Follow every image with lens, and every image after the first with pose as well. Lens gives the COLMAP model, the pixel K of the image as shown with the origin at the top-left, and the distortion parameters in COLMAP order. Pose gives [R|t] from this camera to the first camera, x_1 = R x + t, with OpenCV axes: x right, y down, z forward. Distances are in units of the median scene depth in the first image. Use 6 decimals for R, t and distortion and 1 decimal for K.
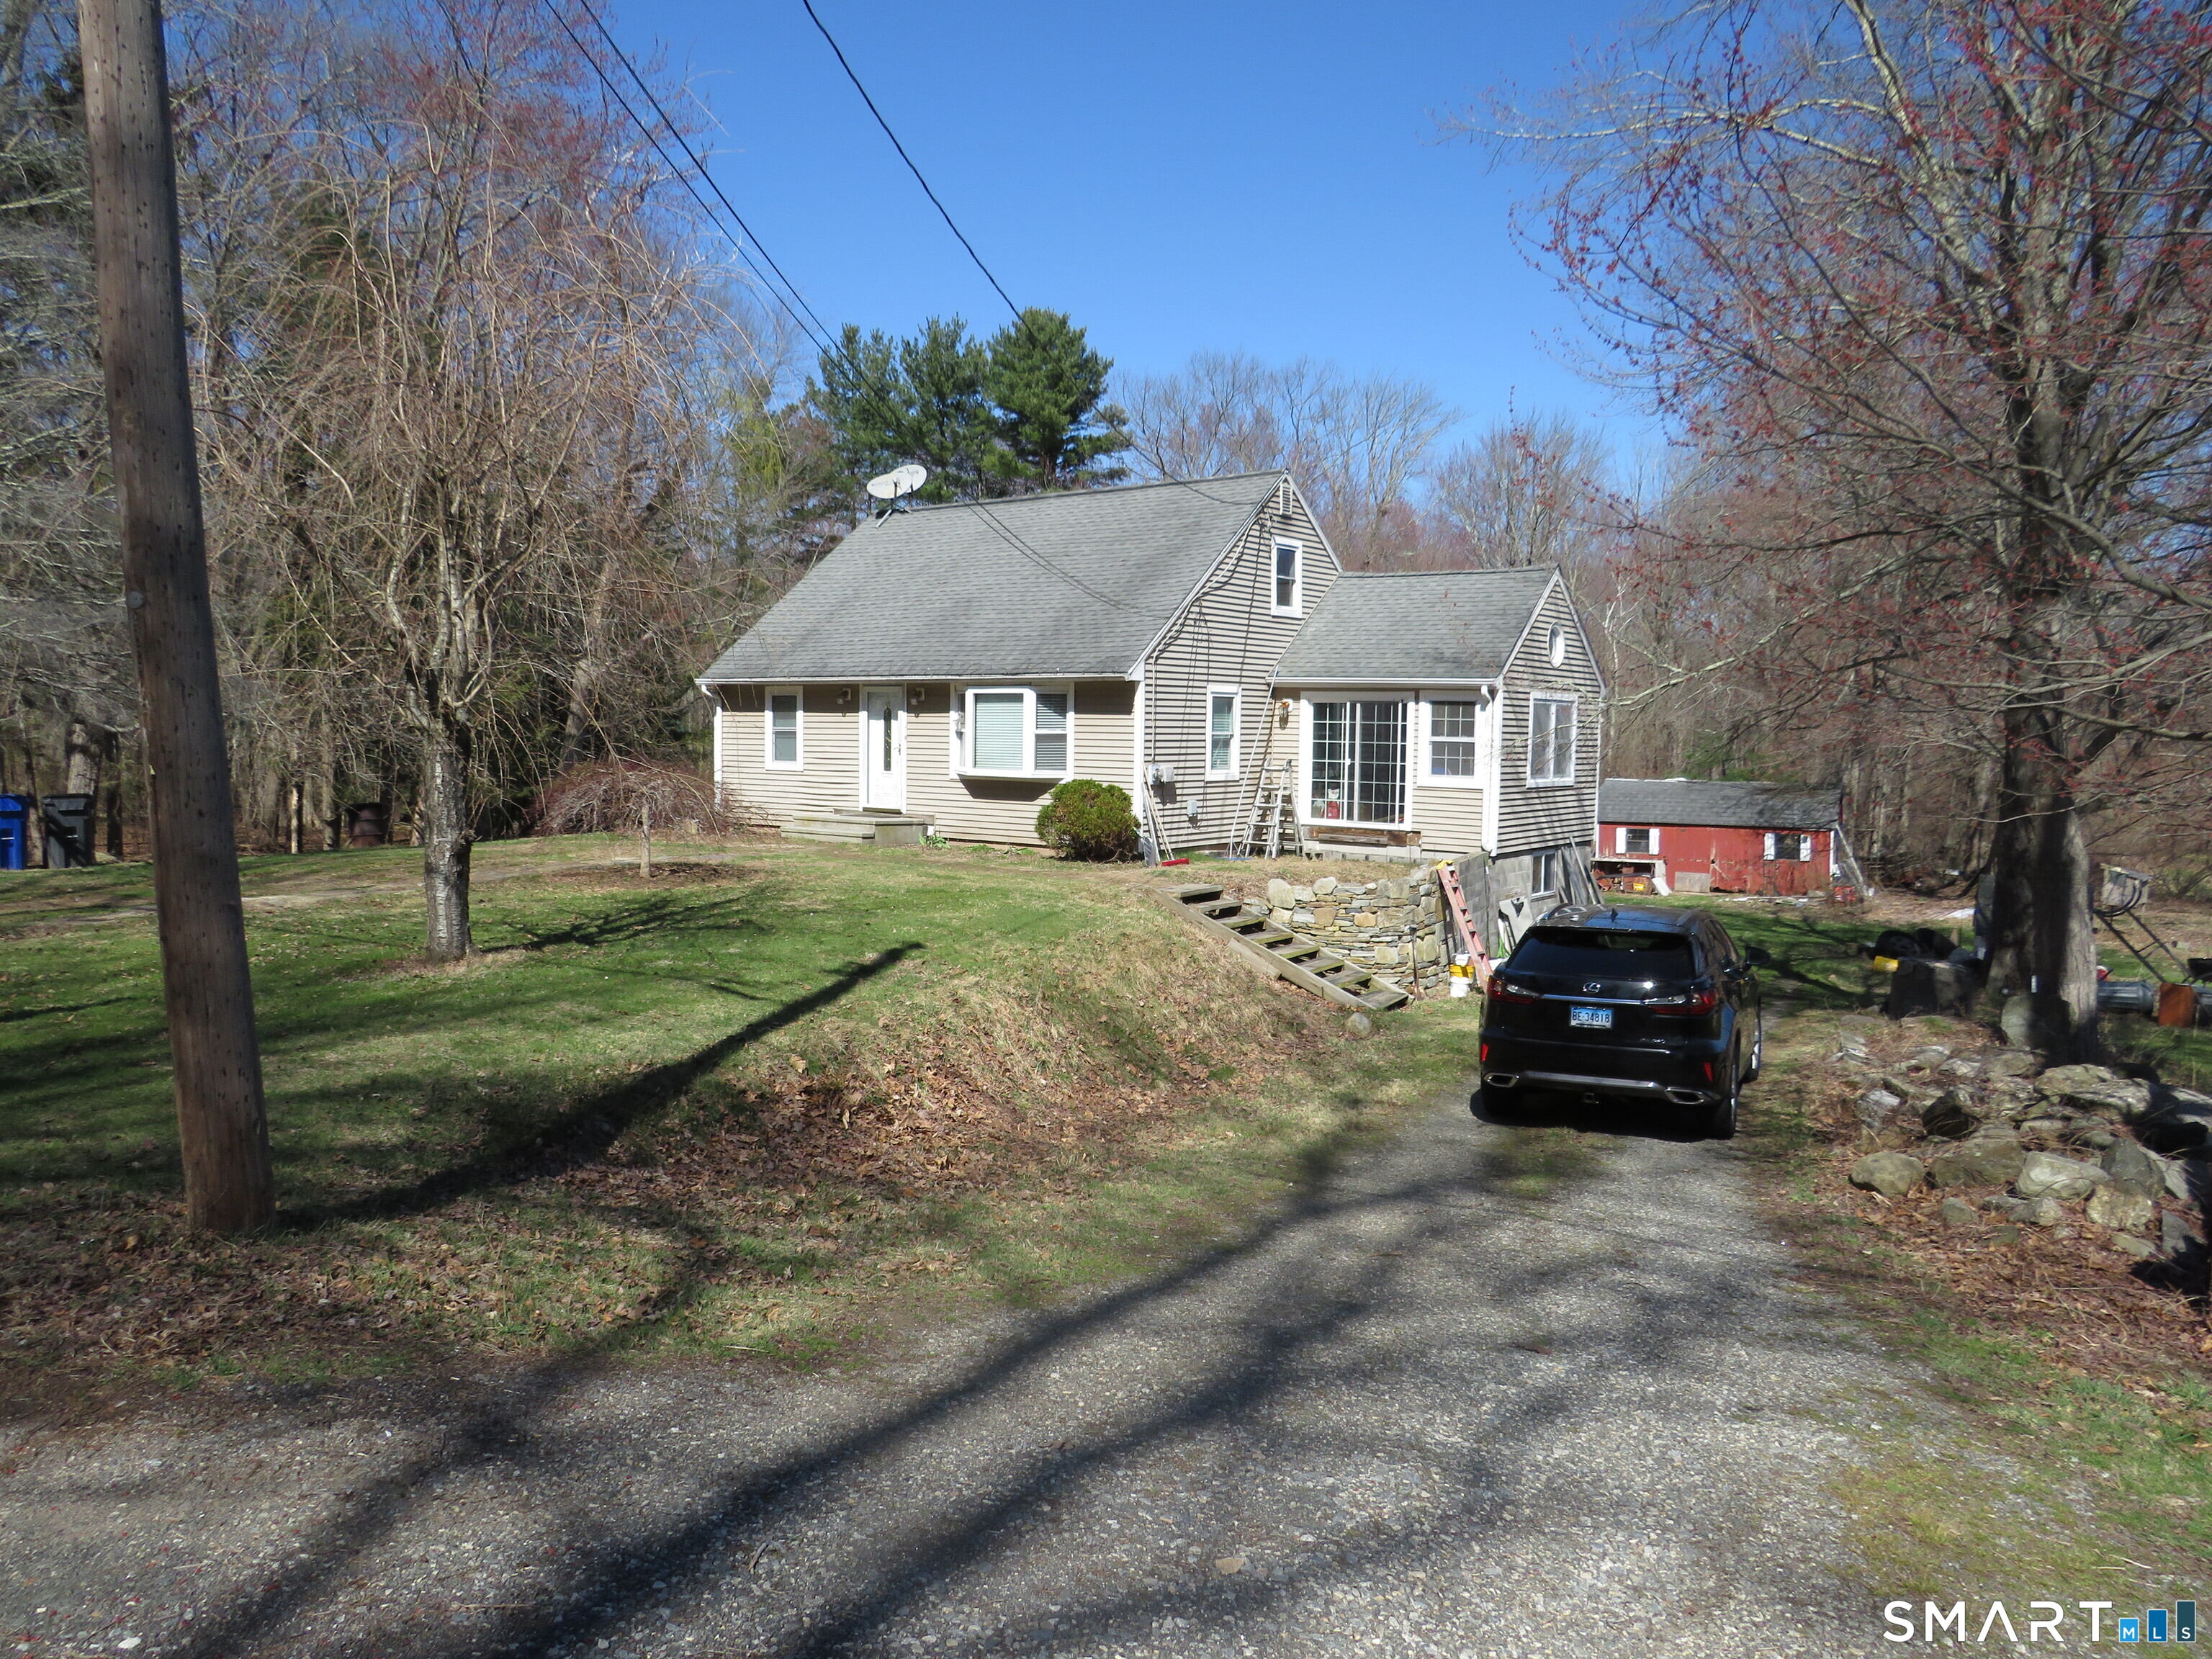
lens RADIAL K [[1547.6, 0, 1119.6], [0, 1547.6, 826.7], [0, 0, 1]] dist [-0.041537, 0.013738]
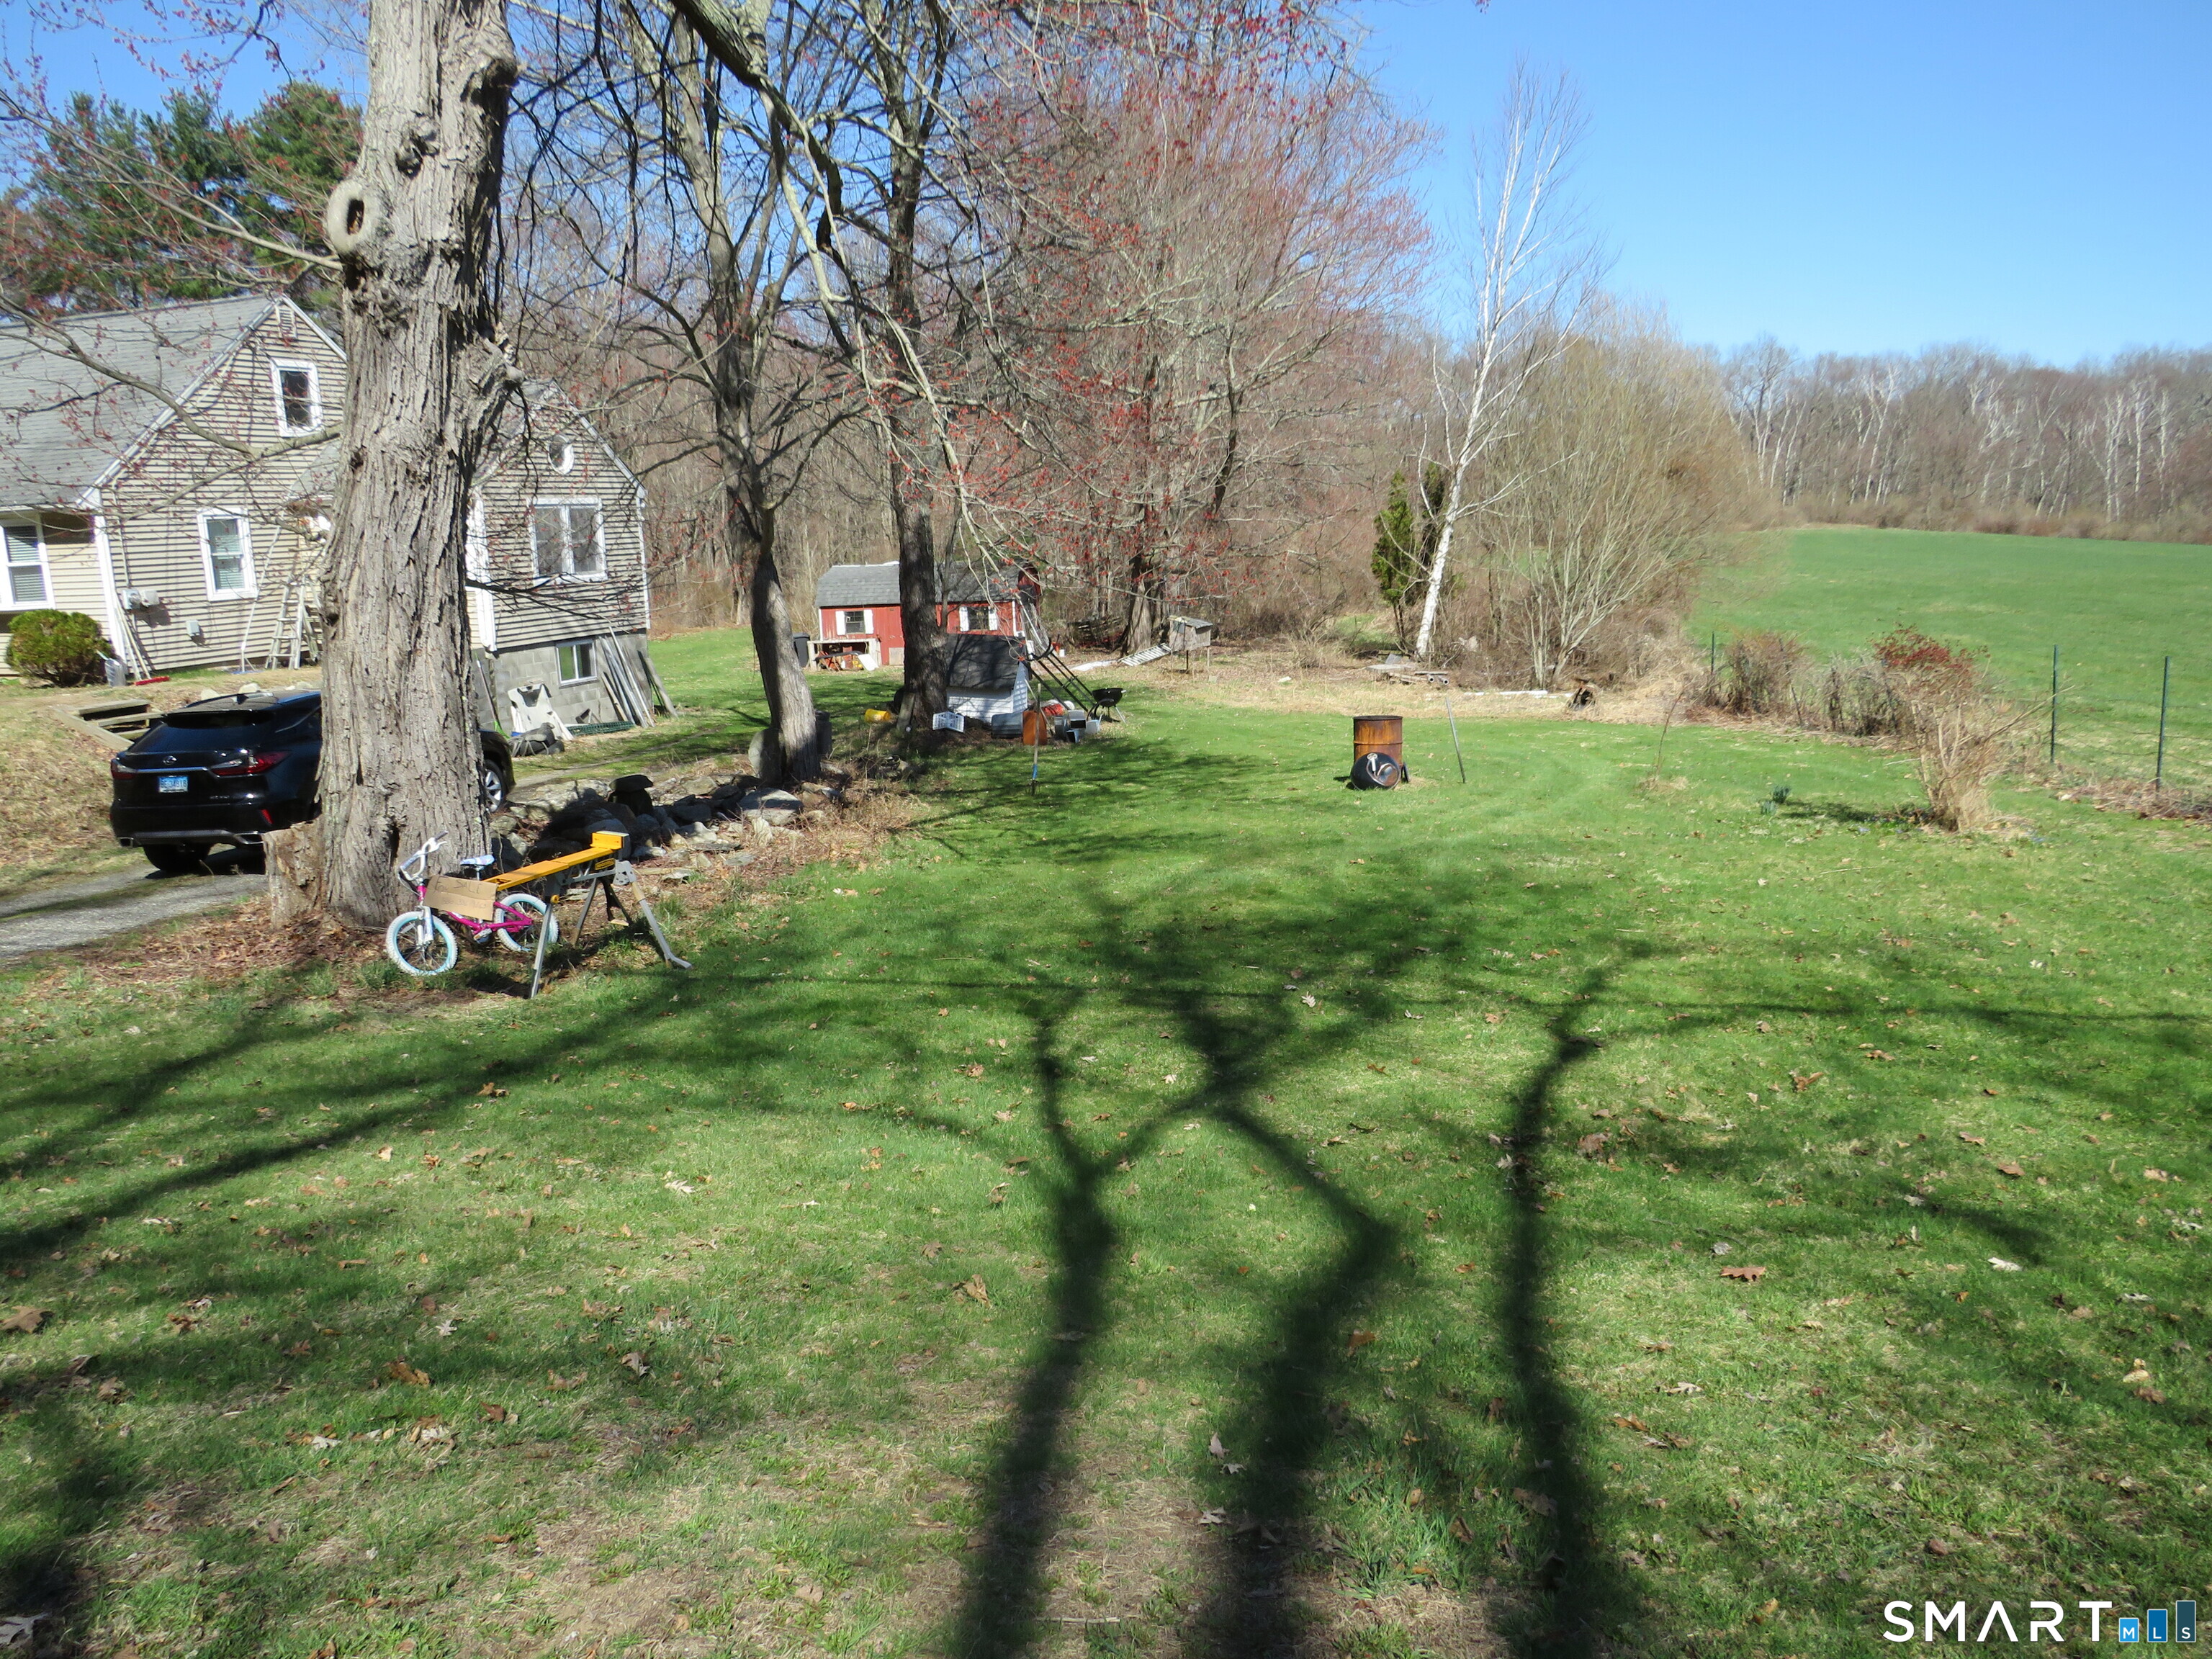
lens RADIAL K [[1547.6, 0, 1124.4], [0, 1547.6, 822.0], [0, 0, 1]] dist [-0.041537, 0.013738]
pose [[0.946586, -0.107529, 0.303993, 0.305462], [0.067093, 0.987806, 0.140491, 0.014936], [-0.315393, -0.112591, 0.942258, -0.192076]]
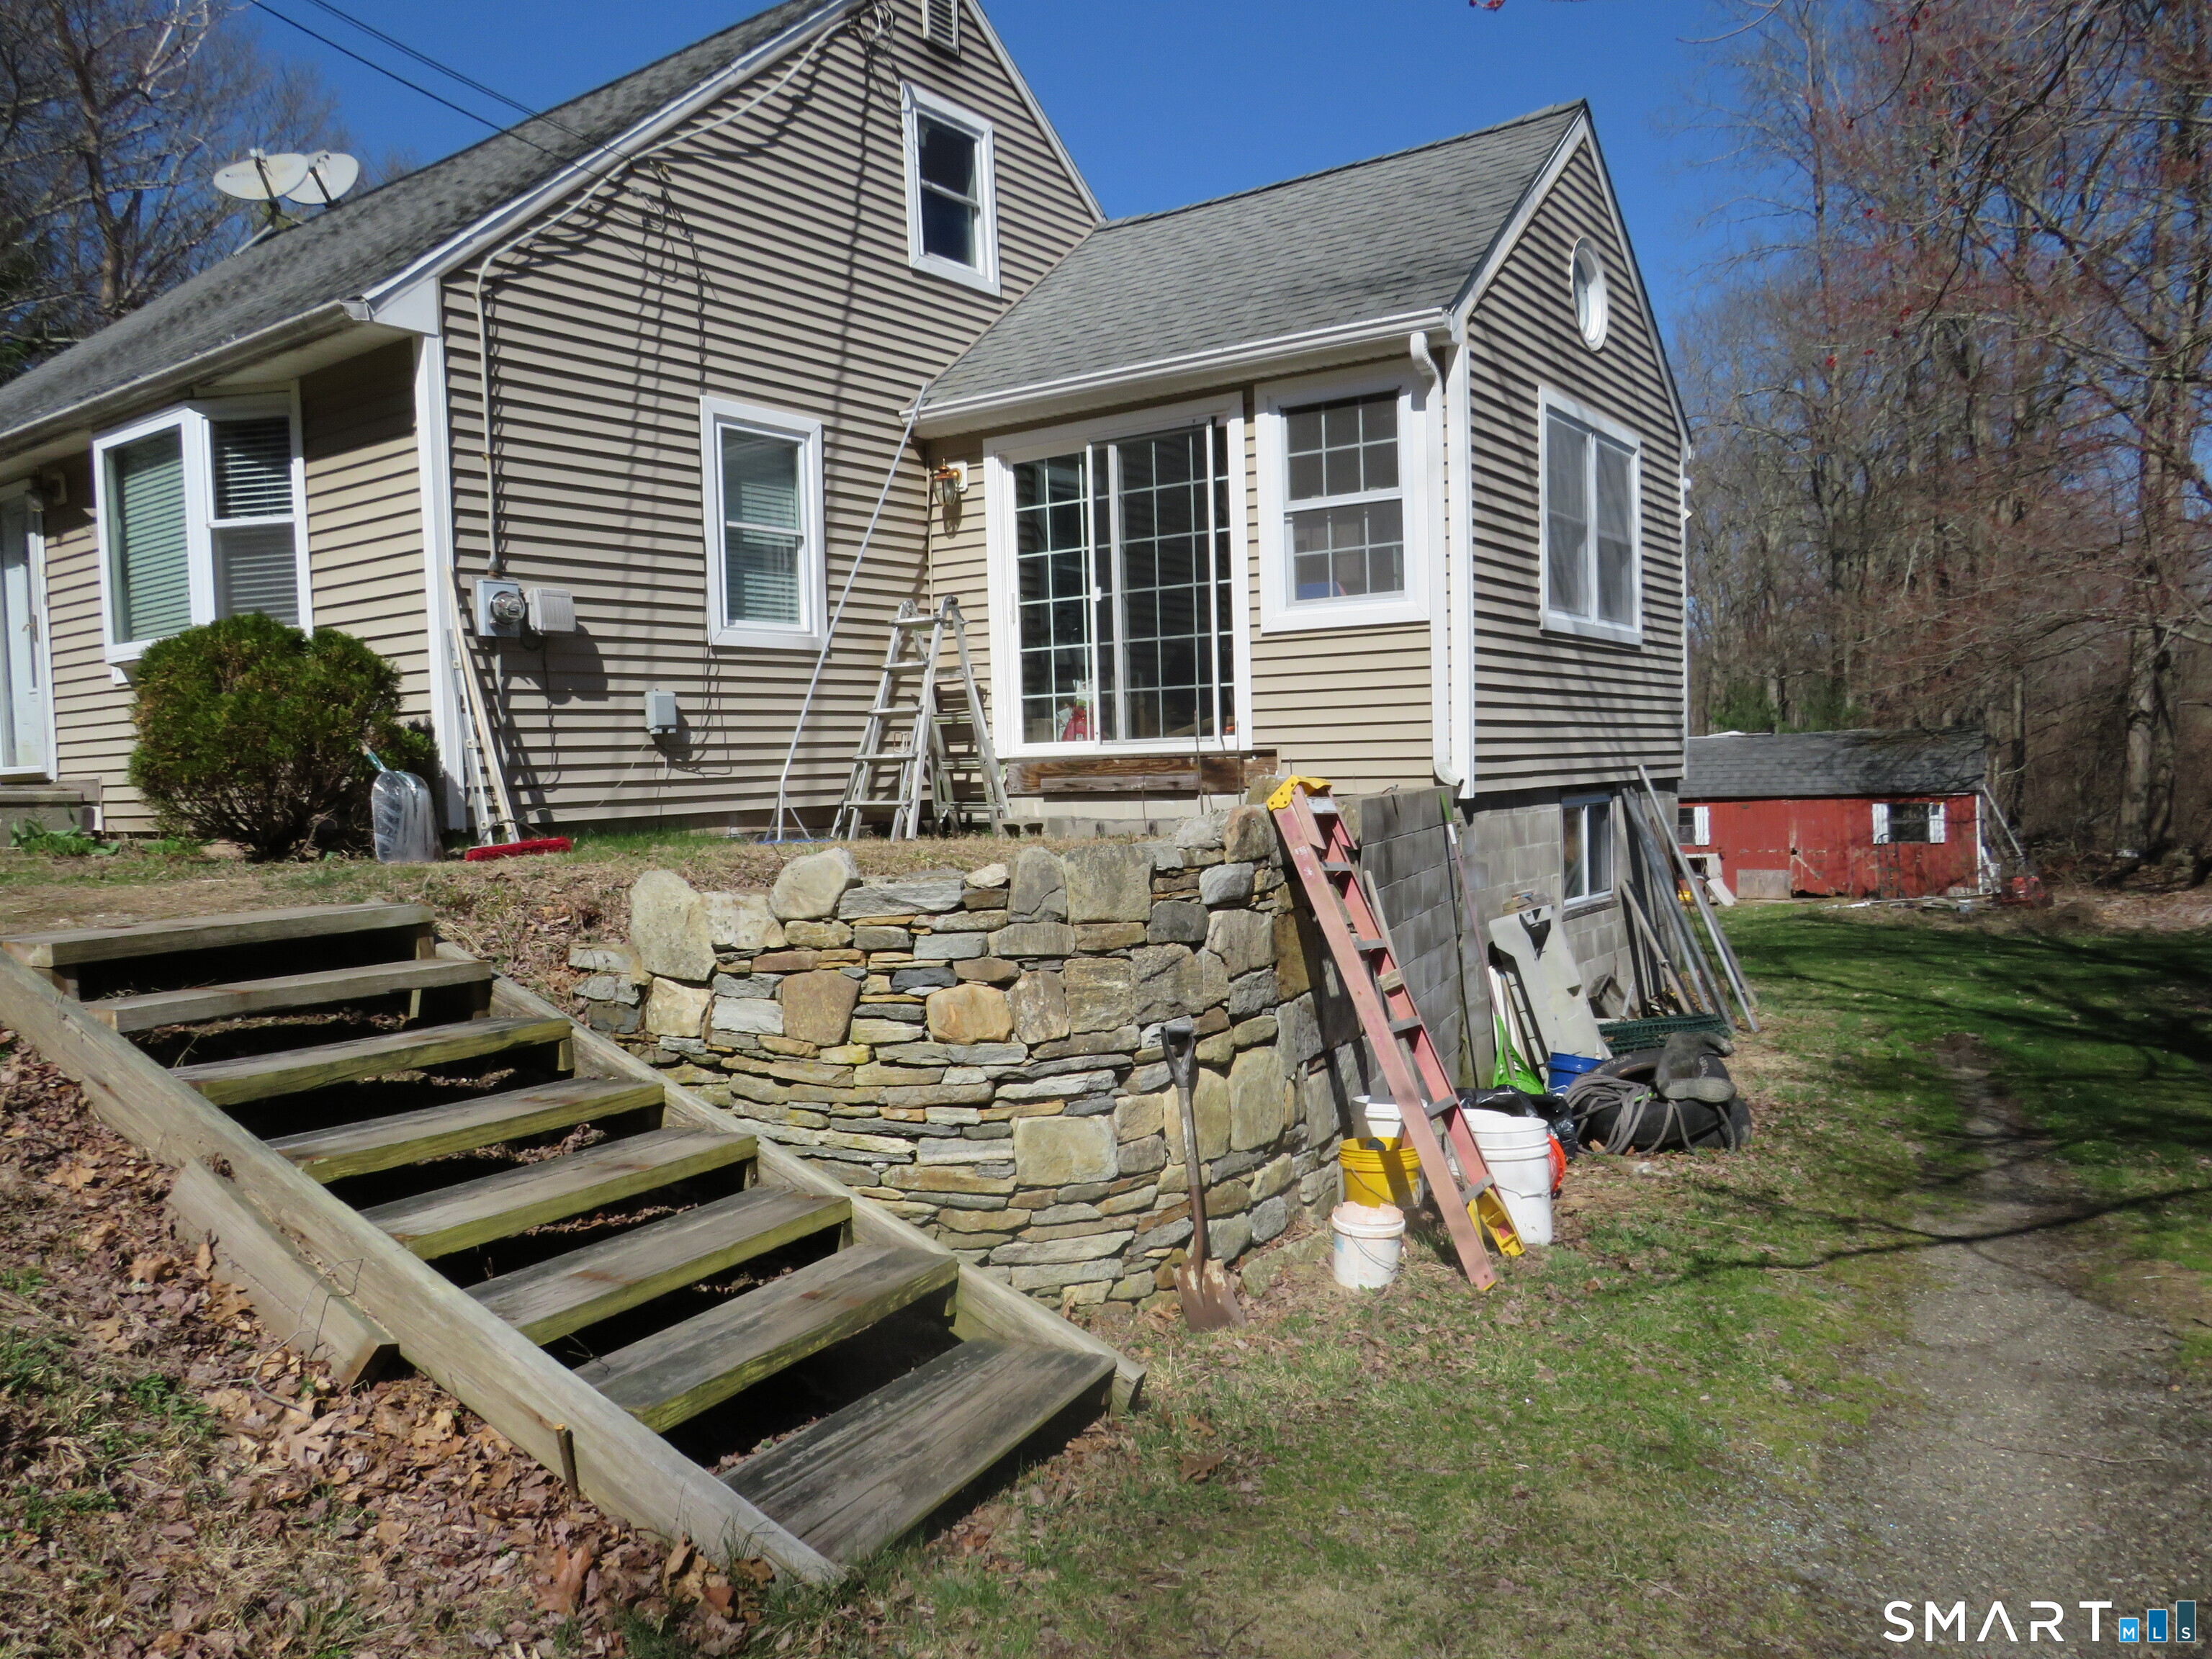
lens RADIAL K [[1573.8, 0, 1108.5], [0, 1573.8, 850.1], [0, 0, 1]] dist [-0.046111, 0.030292]
pose [[0.998678, -0.048030, 0.018290, 0.140726], [0.048285, 0.998739, -0.013734, 0.030549], [-0.017607, 0.014599, 0.999738, 0.591382]]
